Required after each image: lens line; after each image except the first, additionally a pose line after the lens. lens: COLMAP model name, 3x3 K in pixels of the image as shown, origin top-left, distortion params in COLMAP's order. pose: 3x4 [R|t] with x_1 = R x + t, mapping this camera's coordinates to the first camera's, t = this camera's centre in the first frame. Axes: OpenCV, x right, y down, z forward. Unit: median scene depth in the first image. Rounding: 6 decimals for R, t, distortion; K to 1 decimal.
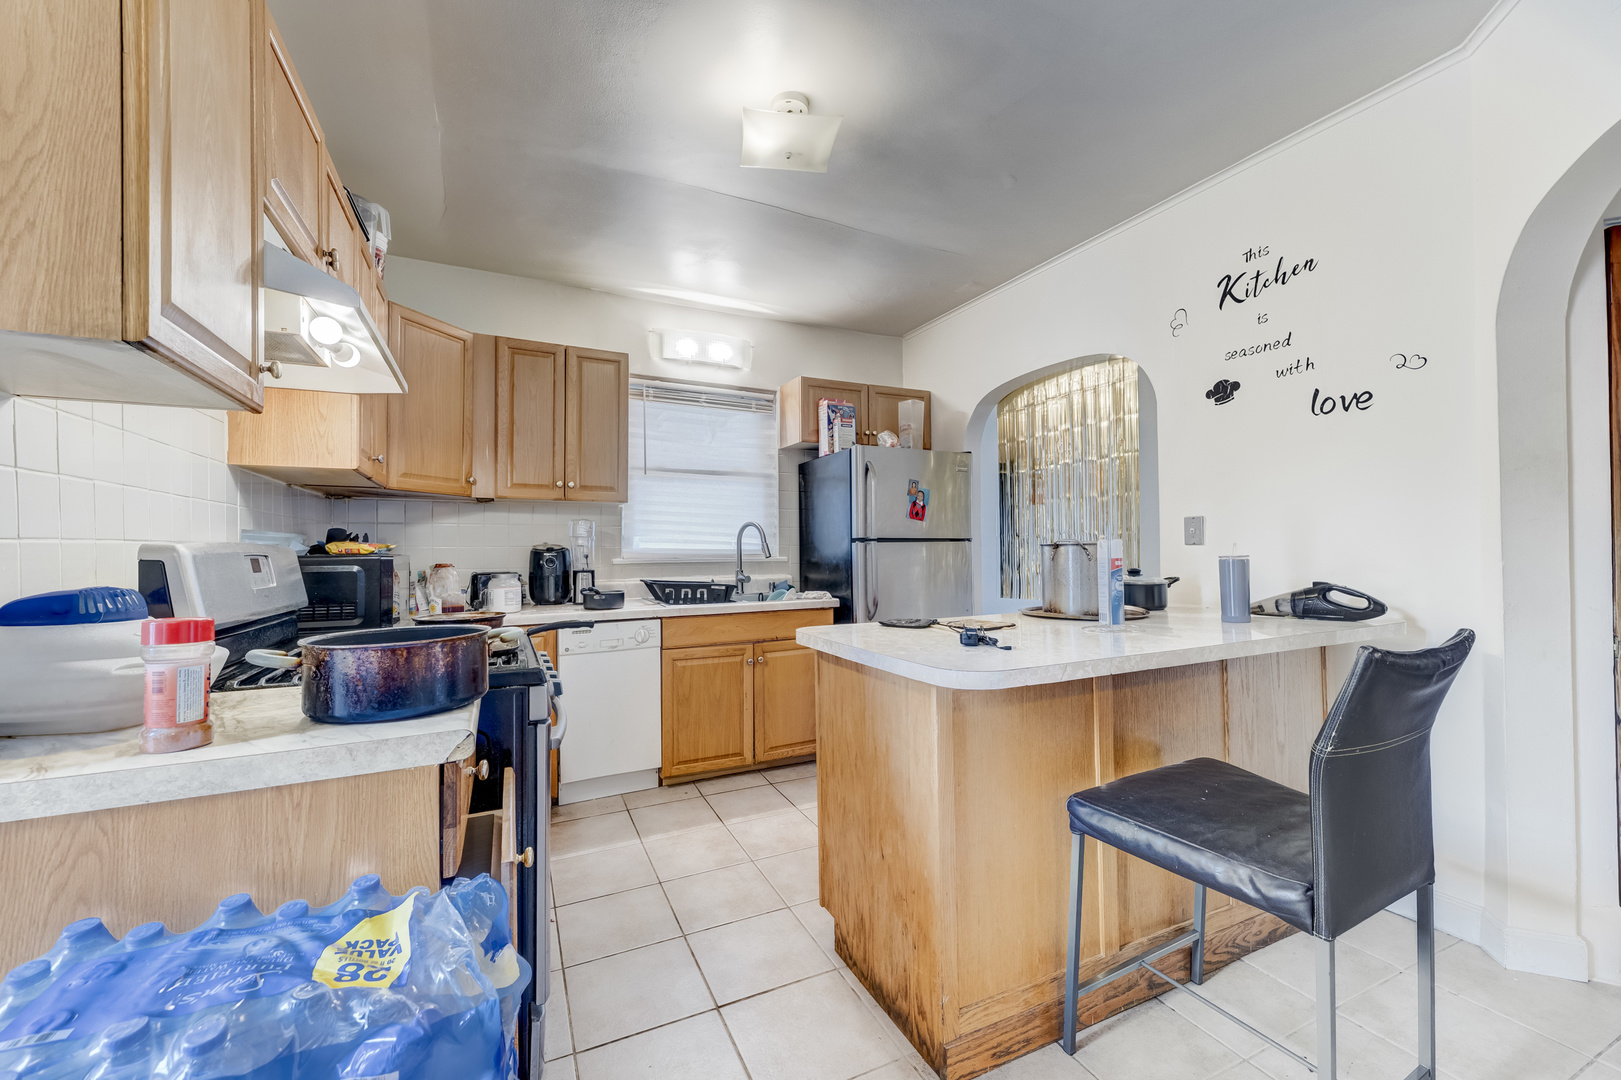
lens RADIAL K [[649.7, 0, 807.8], [0, 649.7, 538.5], [0, 0, 1]] dist [0.001441, -0.000001]
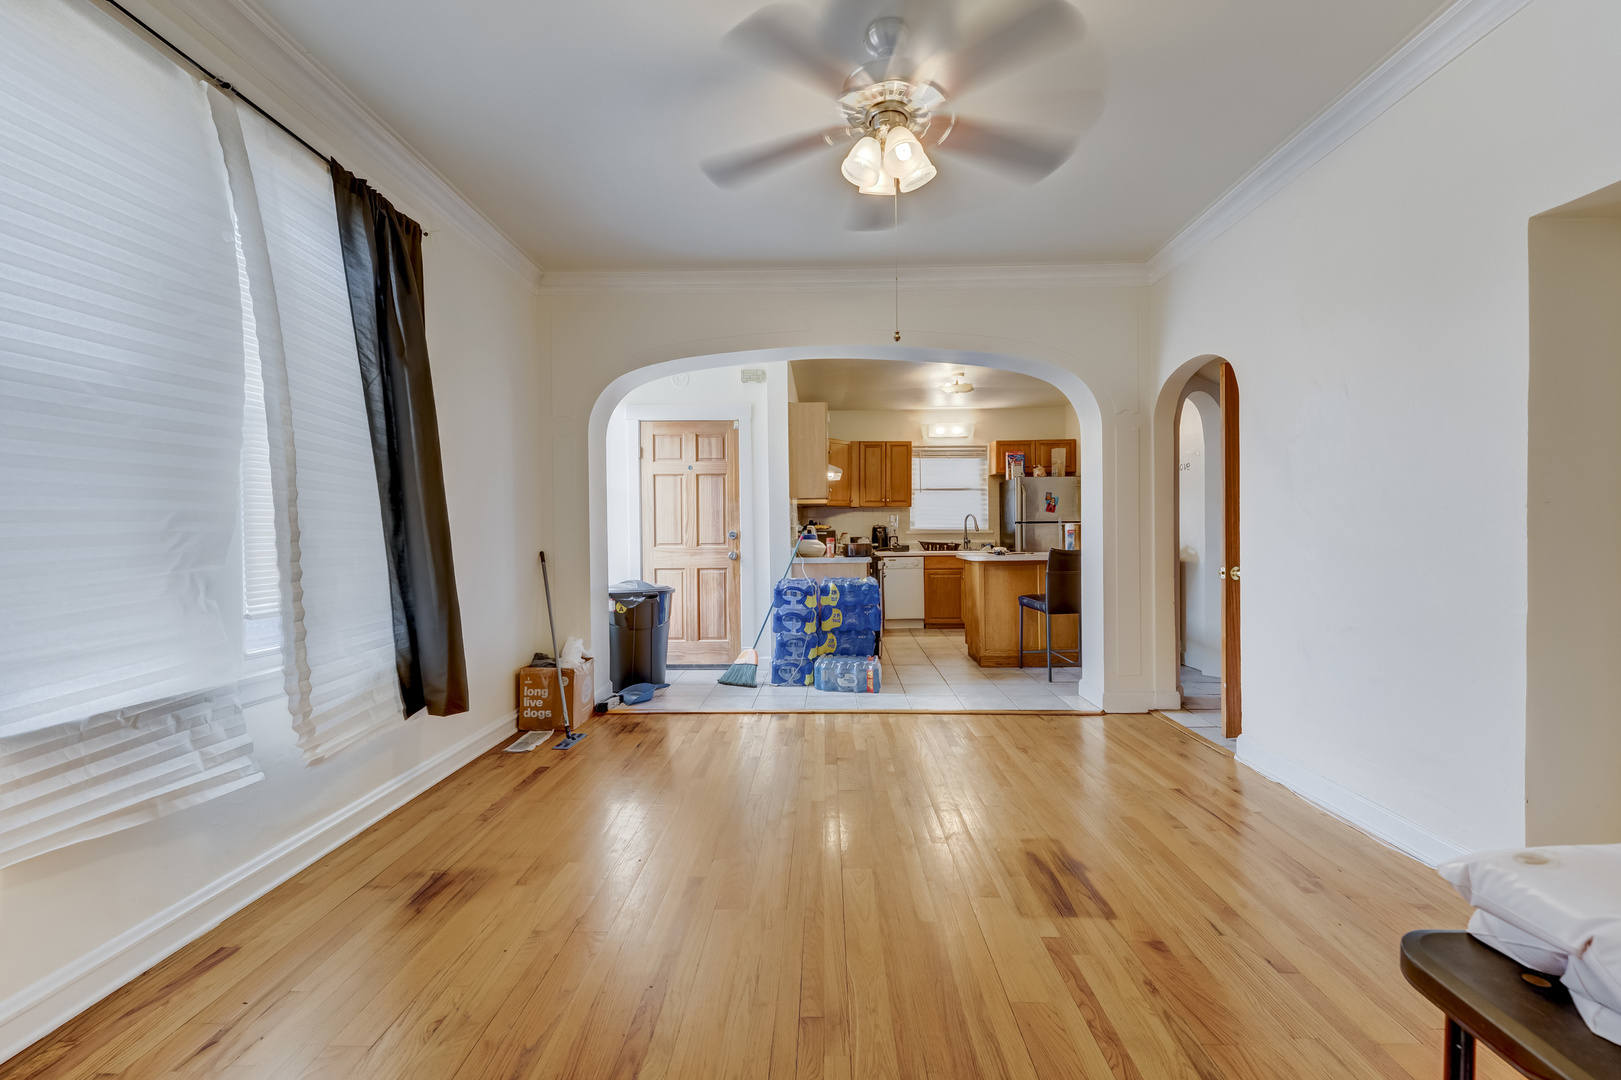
lens RADIAL K [[649.7, 0, 810.2], [0, 649.7, 538.1], [0, 0, 1]] dist [0.001441, -0.000001]
pose [[0.890226, 0.006116, -0.455478, 0.429136], [0.009060, 0.999474, 0.031129, -0.018399], [0.455429, -0.031838, 0.889703, -1.150776]]
